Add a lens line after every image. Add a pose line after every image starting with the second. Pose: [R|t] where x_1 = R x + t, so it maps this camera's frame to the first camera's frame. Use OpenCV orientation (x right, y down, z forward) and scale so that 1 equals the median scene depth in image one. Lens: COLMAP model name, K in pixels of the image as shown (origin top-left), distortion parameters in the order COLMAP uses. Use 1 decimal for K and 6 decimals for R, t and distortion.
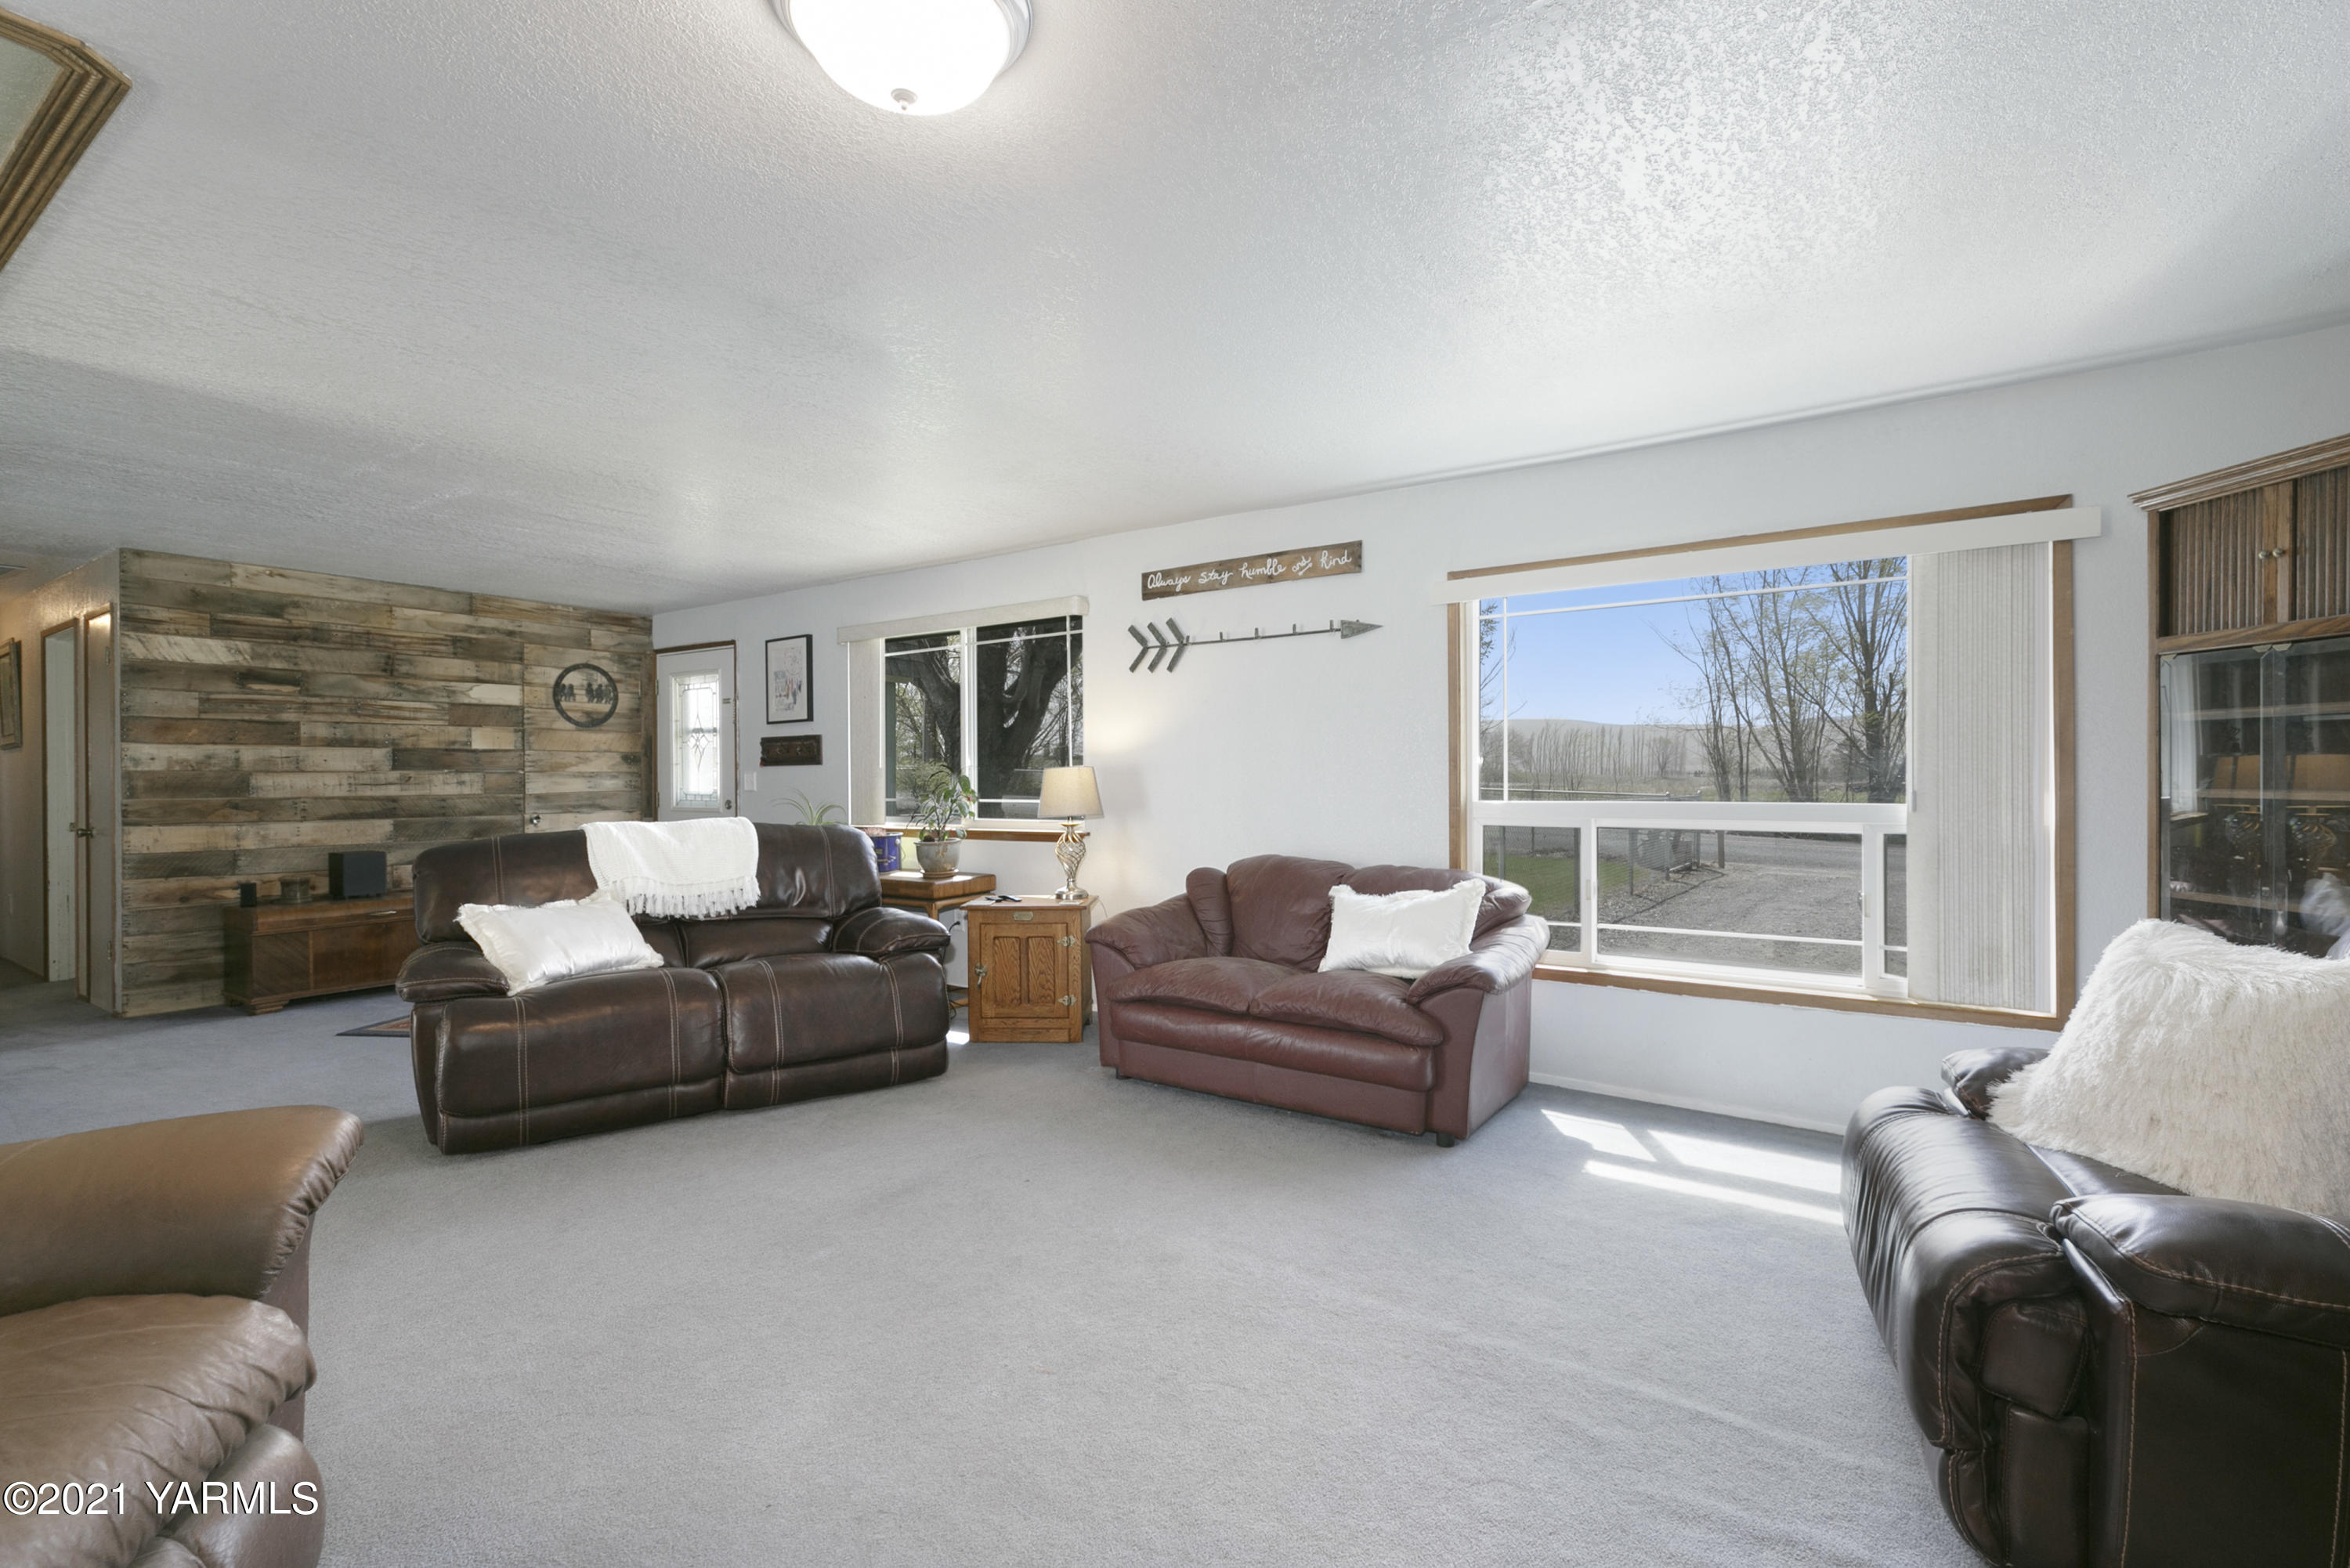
lens RADIAL K [[1036.3, 0, 1175.0], [0, 1036.3, 784.0], [0, 0, 1]] dist [-0.000740, -0.000160]
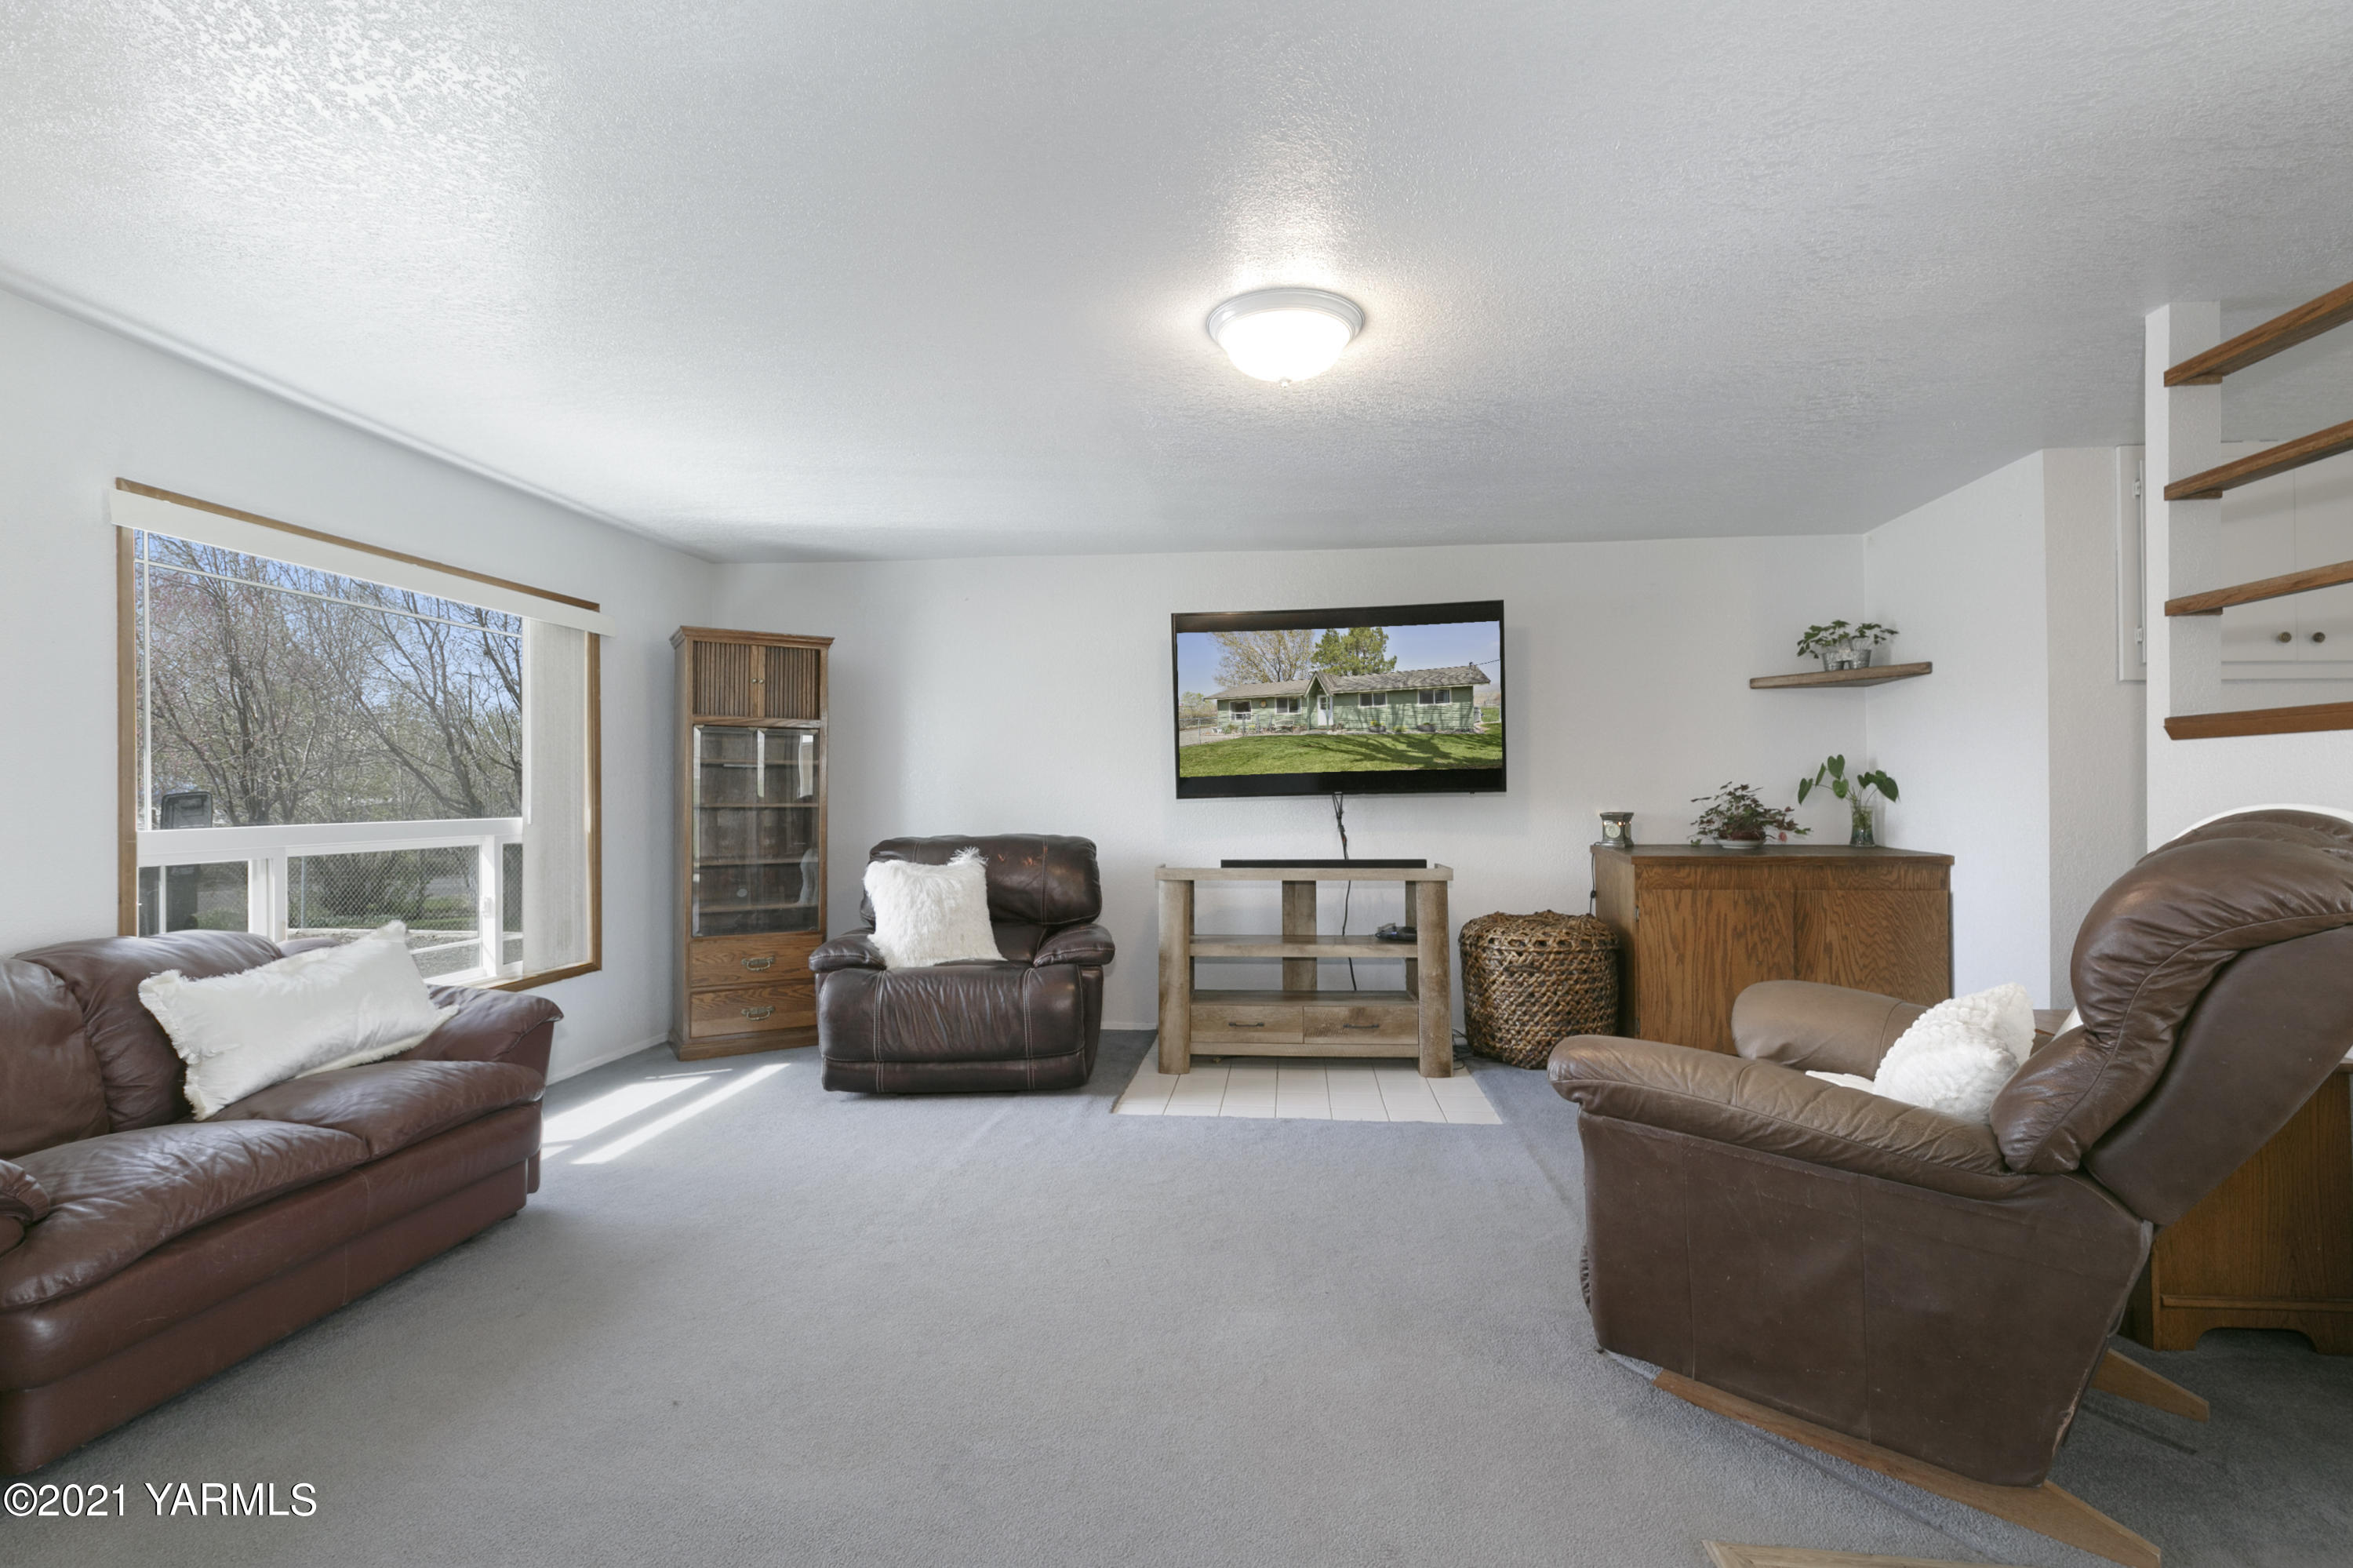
lens RADIAL K [[1069.7, 0, 1176.5], [0, 1069.7, 784.0], [0, 0, 1]] dist [0.000533, 0.000309]
pose [[-0.473646, 0.014230, 0.880601, -0.684287], [0.010506, 0.999890, -0.010507, -0.000044], [-0.880653, 0.004275, -0.473743, 0.799475]]
